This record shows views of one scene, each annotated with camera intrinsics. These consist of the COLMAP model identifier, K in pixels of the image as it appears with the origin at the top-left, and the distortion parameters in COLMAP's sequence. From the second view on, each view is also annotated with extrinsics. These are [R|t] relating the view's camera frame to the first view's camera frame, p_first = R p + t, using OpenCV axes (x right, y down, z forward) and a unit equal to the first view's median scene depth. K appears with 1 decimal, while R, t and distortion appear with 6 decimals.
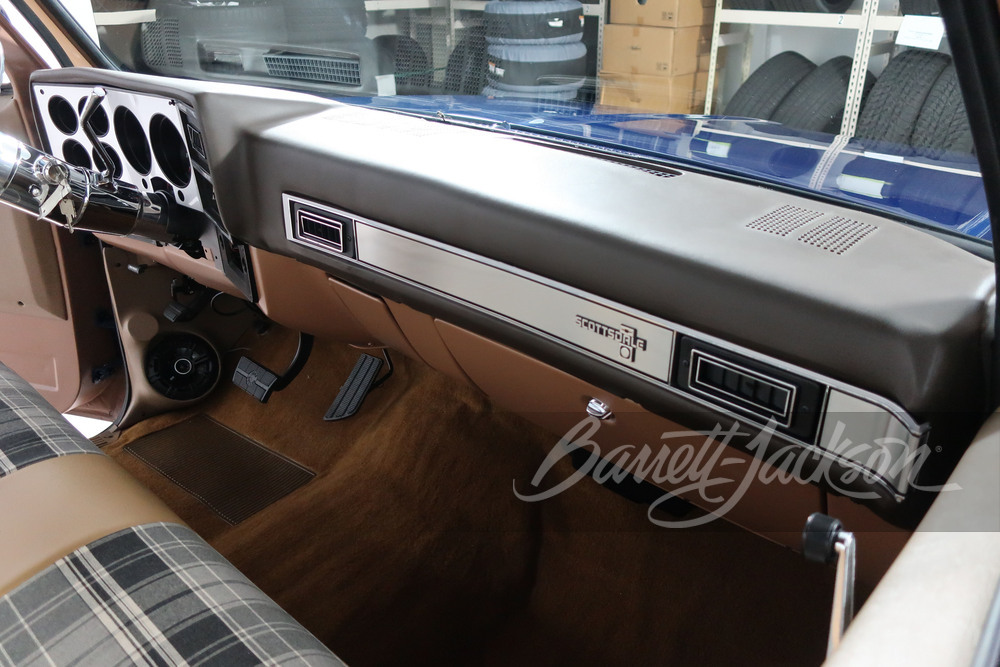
lens RADIAL K [[749.1, 0, 510.7], [0, 749.1, 332.1], [0, 0, 1]] dist [-0.010852, 0.000763]
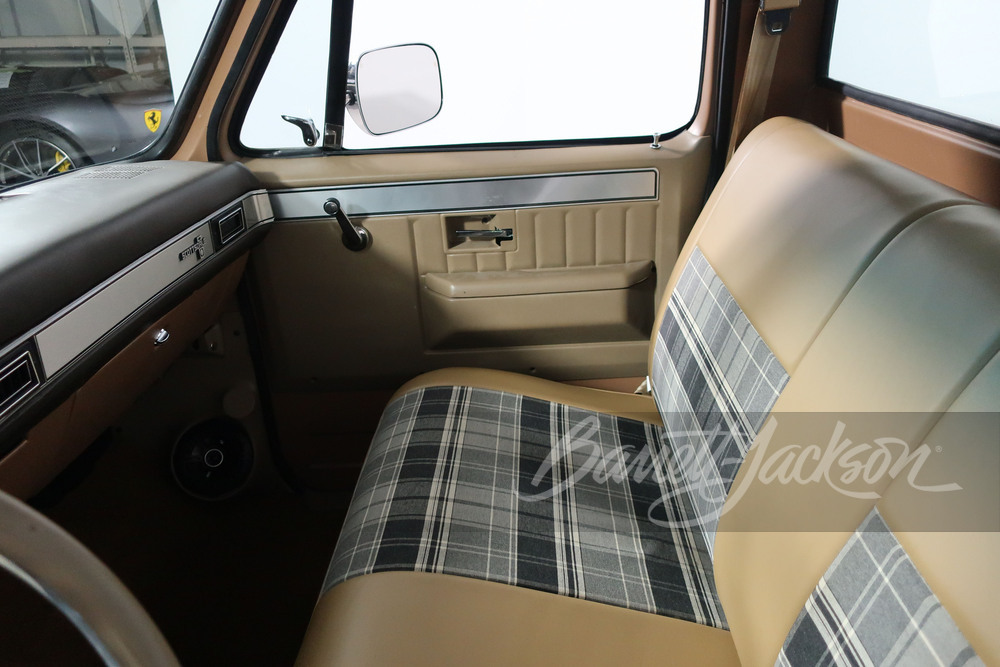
lens RADIAL K [[749.1, 0, 510.7], [0, 749.1, 332.1], [0, 0, 1]] dist [-0.010852, 0.000763]
pose [[-0.641825, -0.275037, 0.715832, -0.489829], [0.391496, 0.685136, 0.614264, -0.193730], [-0.659388, 0.674495, -0.332061, 0.389640]]
